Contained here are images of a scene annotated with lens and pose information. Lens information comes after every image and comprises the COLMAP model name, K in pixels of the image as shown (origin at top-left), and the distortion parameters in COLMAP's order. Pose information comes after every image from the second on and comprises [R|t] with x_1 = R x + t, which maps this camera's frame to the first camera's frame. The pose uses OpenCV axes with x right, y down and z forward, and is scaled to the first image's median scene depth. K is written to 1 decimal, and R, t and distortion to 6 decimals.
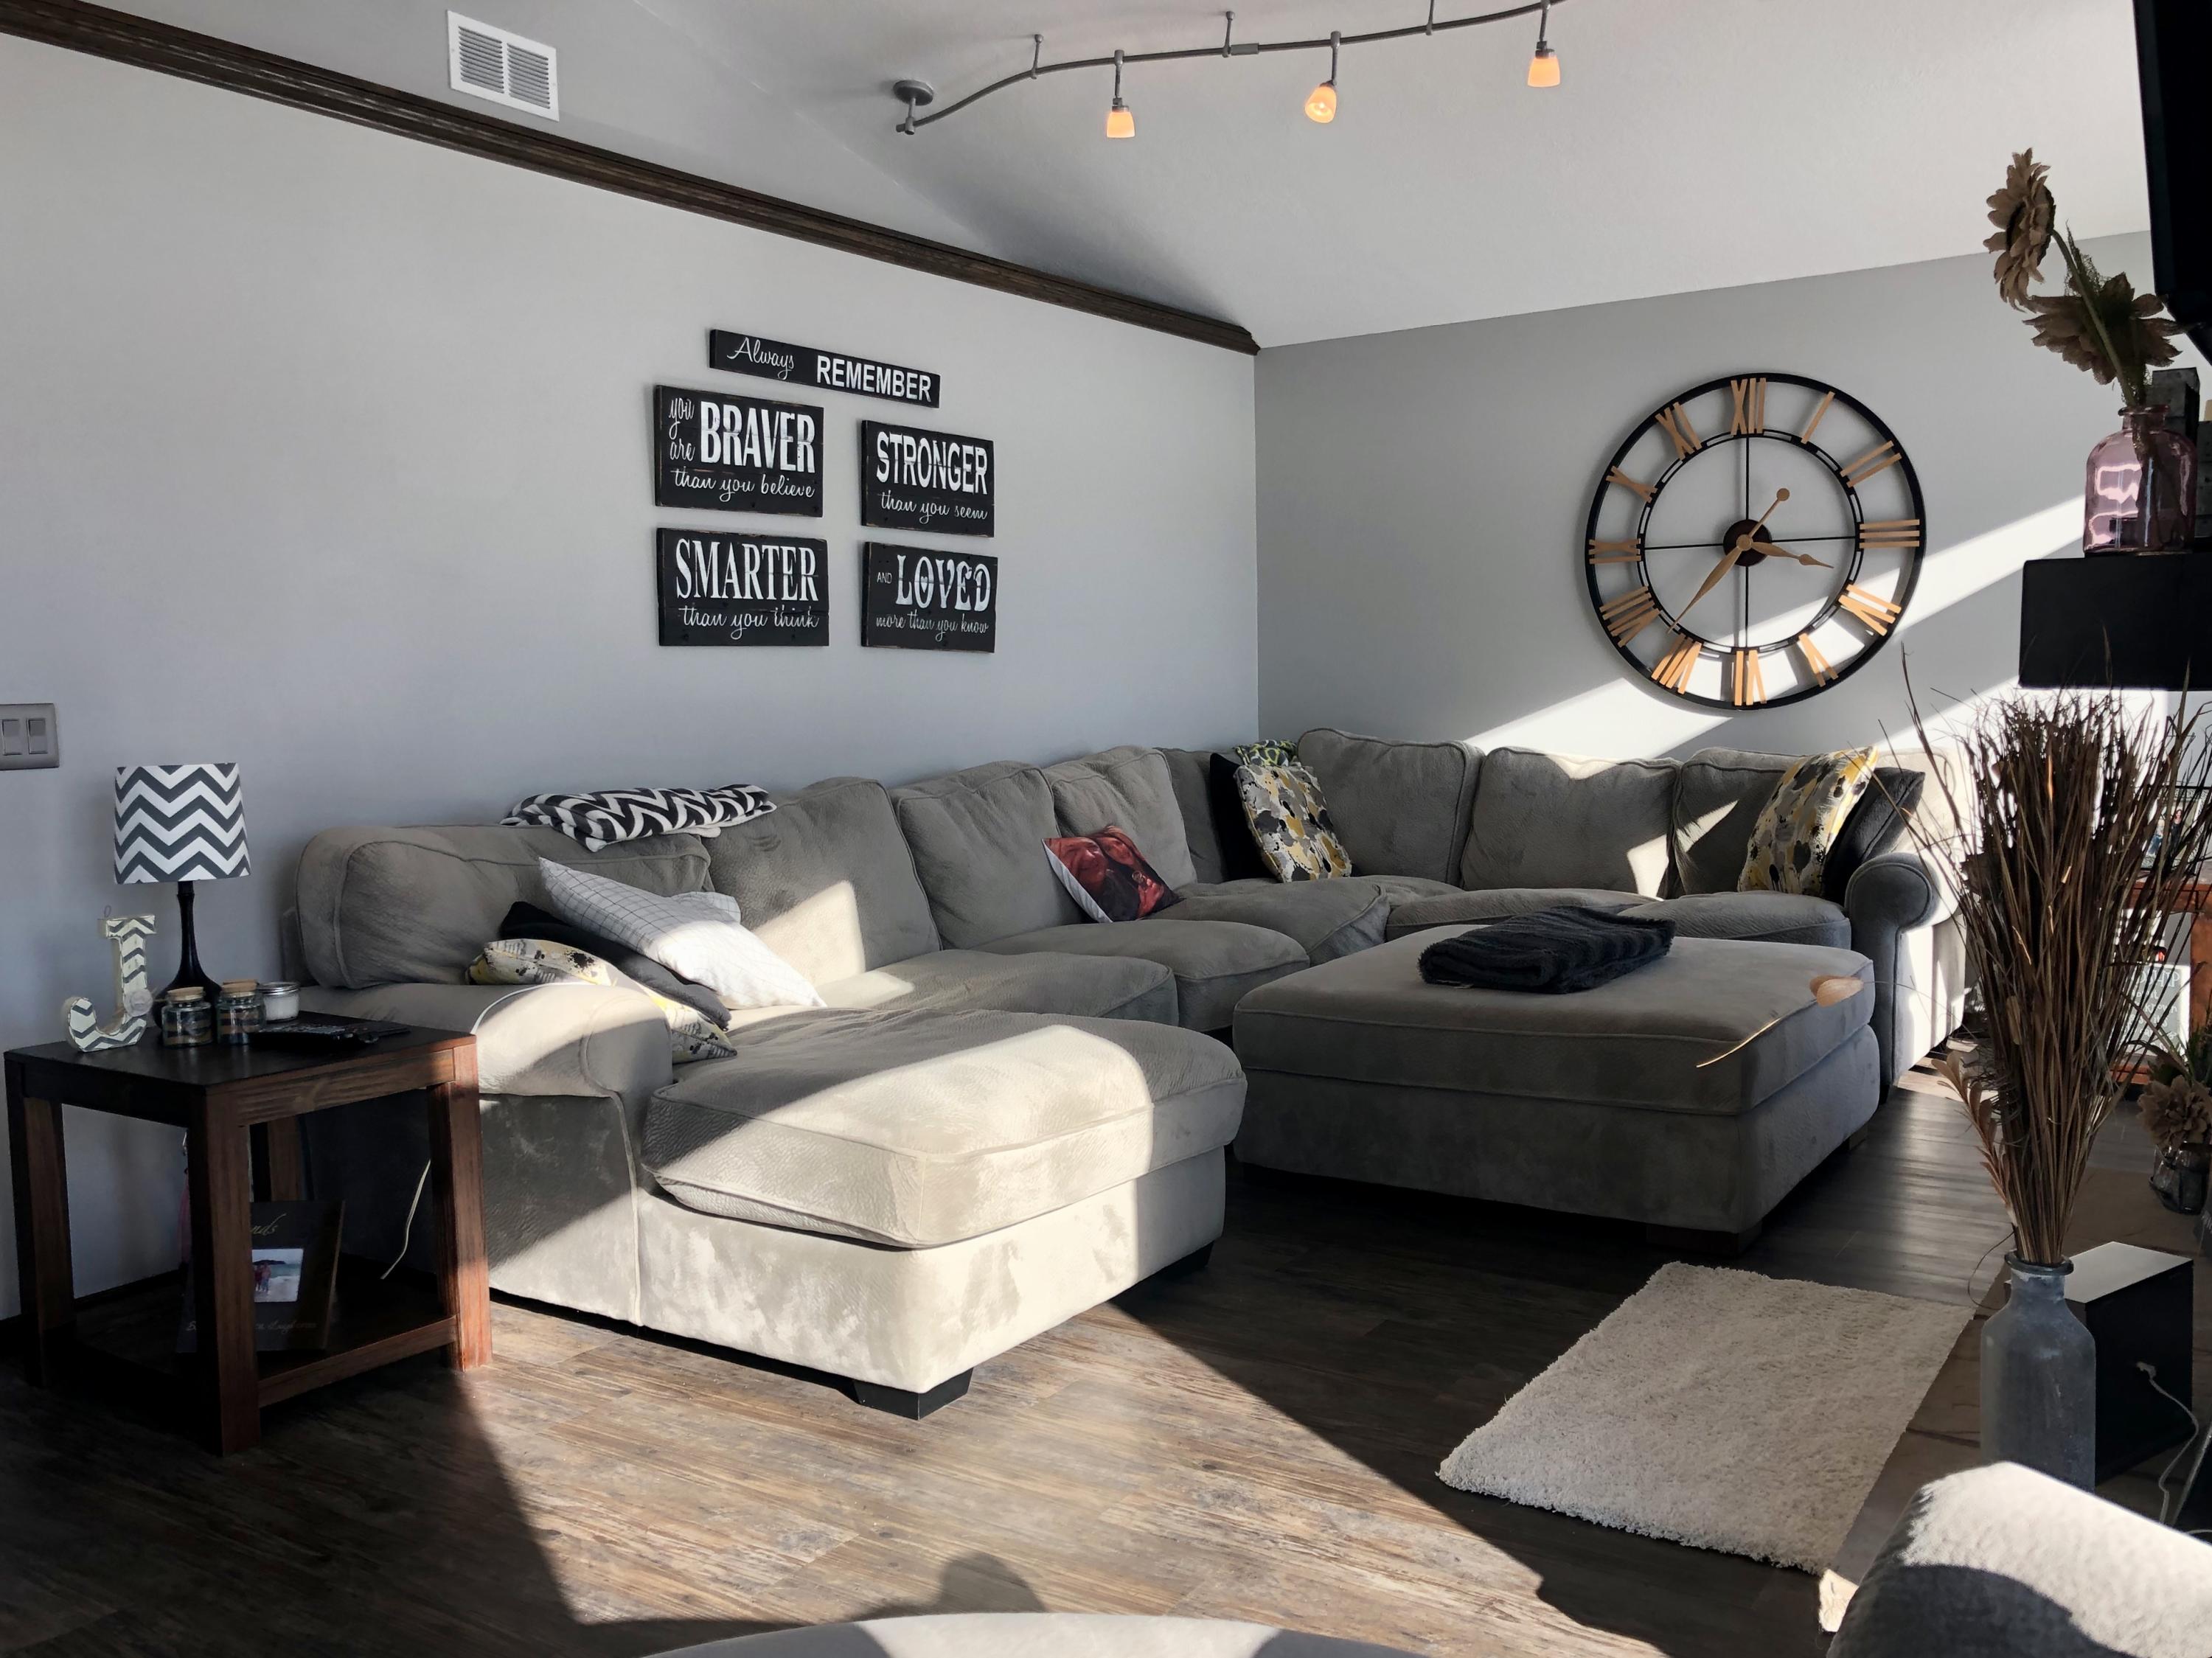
lens RADIAL K [[1847.3, 0, 1117.8], [0, 1847.3, 820.0], [0, 0, 1]] dist [0.035156, -0.010006]
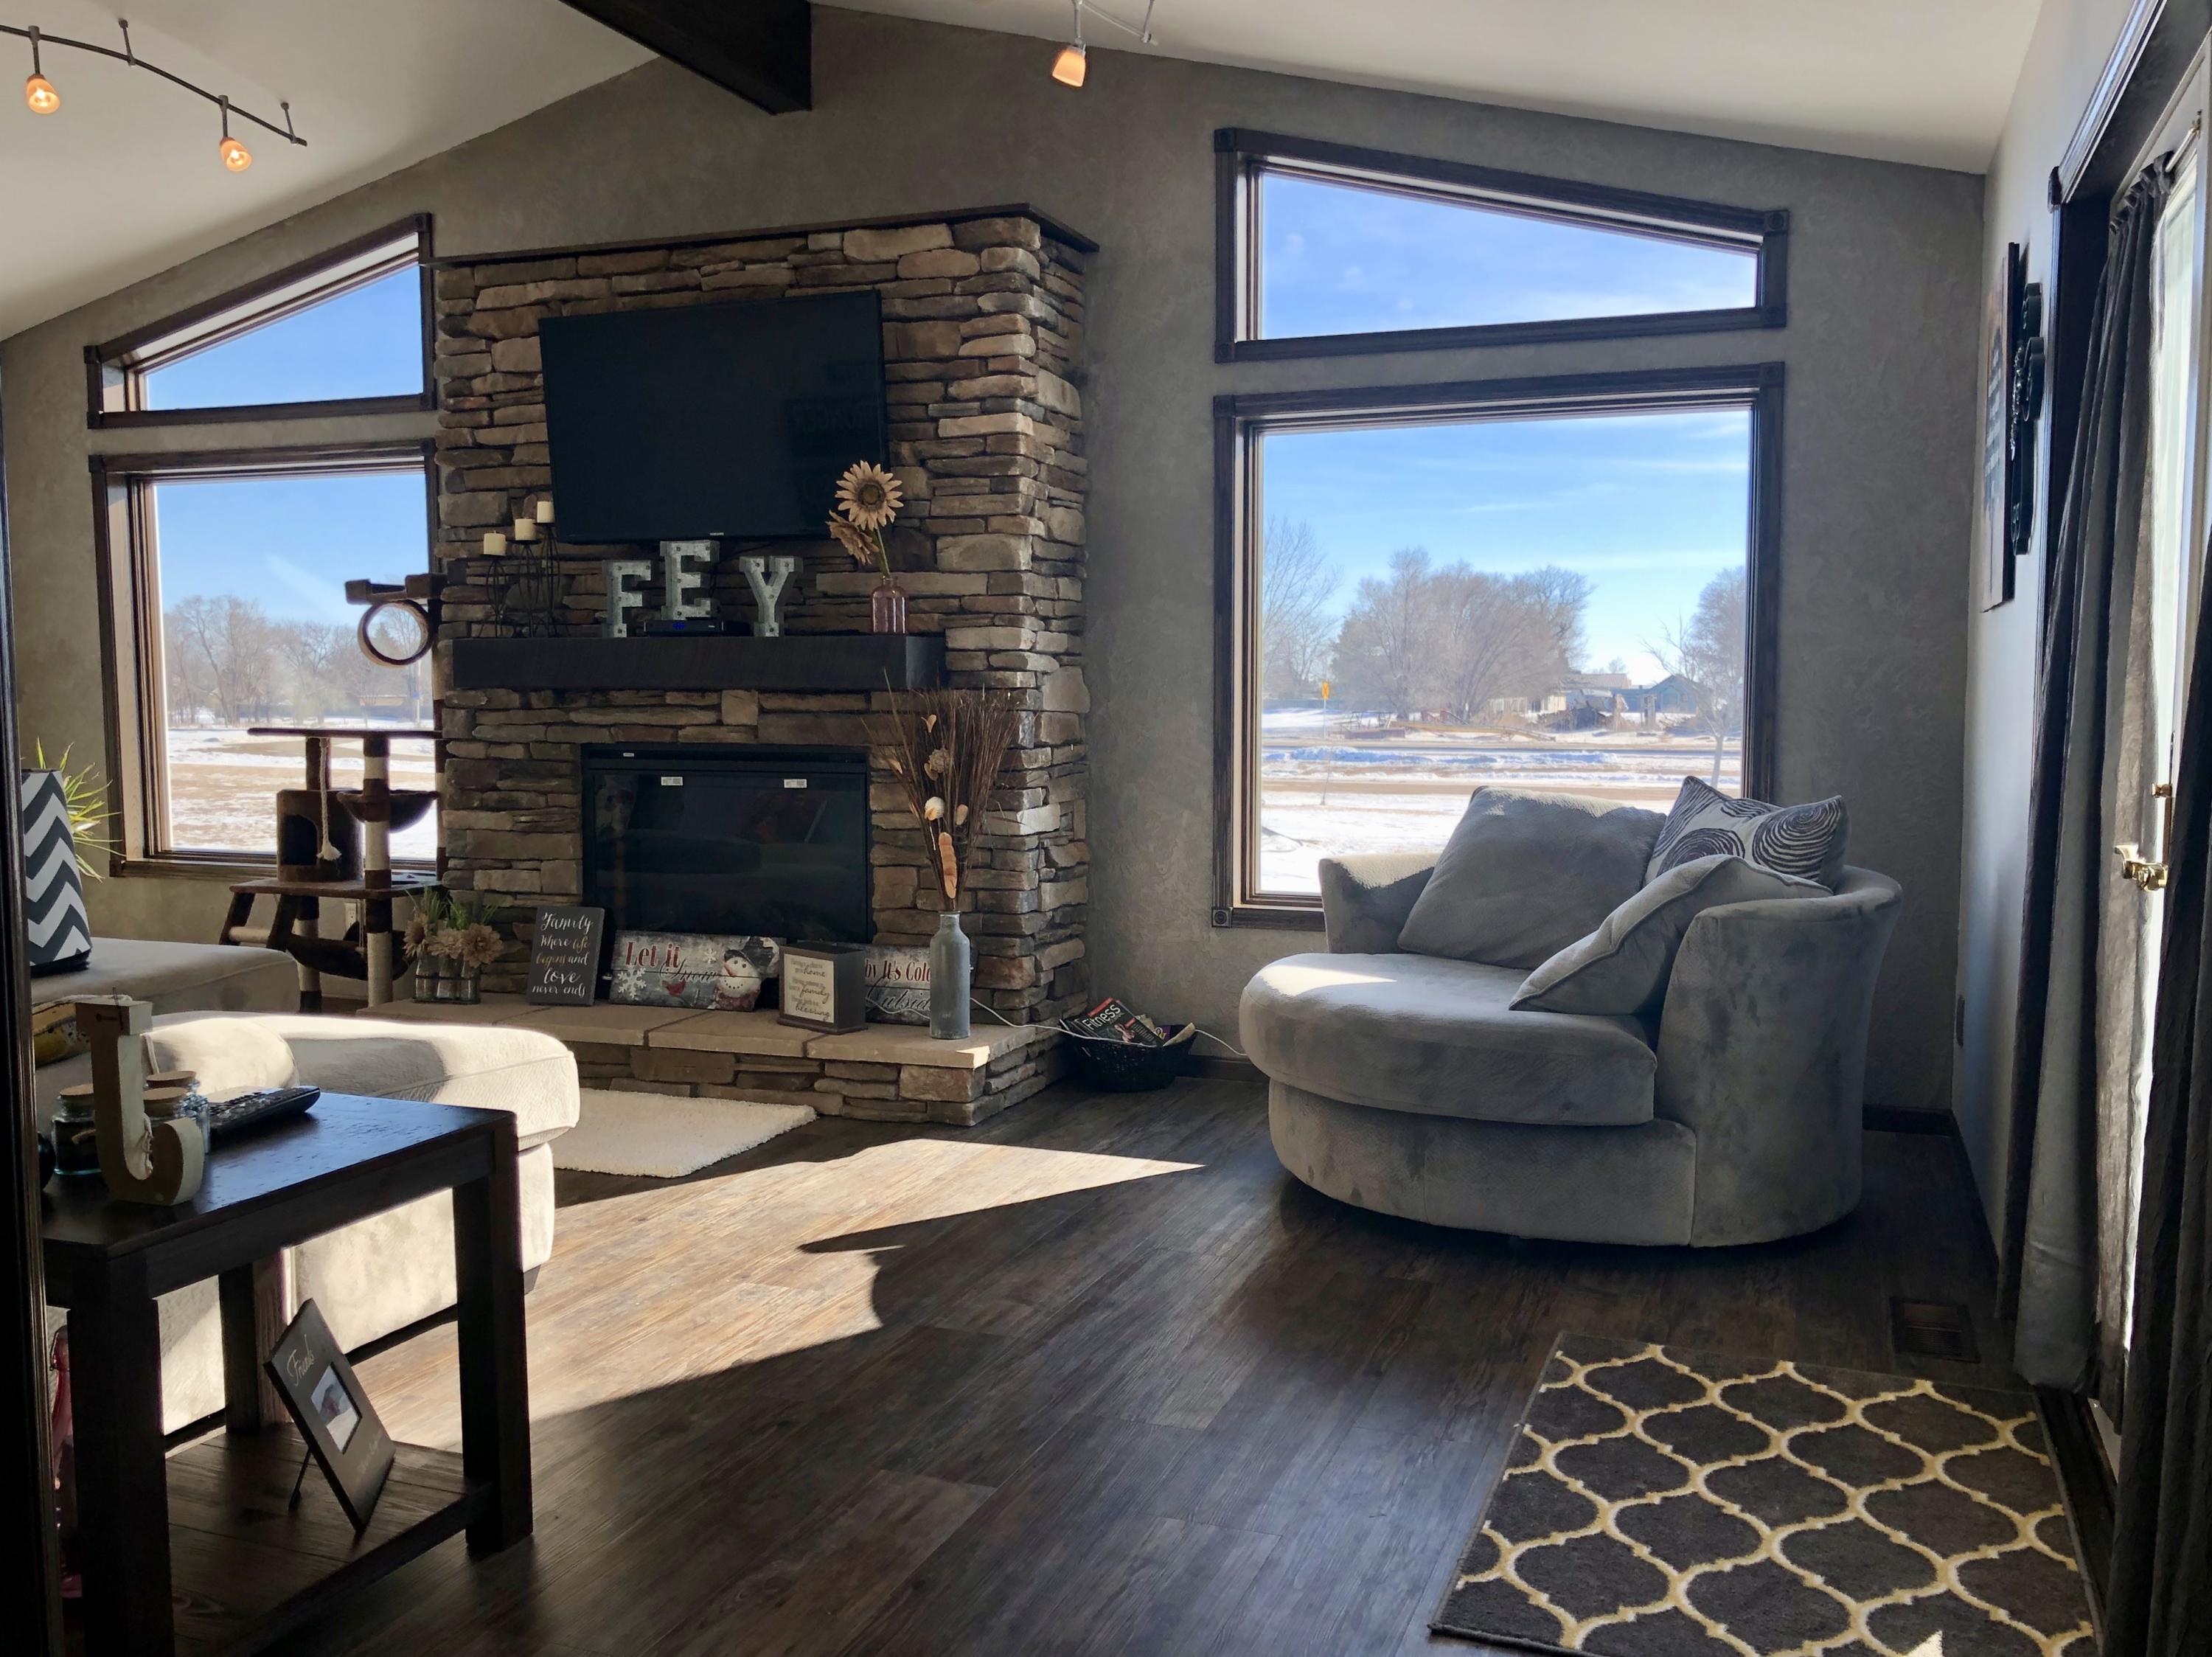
lens RADIAL K [[1847.5, 0, 1115.1], [0, 1847.5, 841.4], [0, 0, 1]] dist [0.035156, -0.010006]
pose [[-0.221734, -0.055699, 0.973515, -1.511038], [0.077133, 0.994237, 0.074453, -0.020454], [-0.972052, 0.091599, -0.216160, 0.996960]]
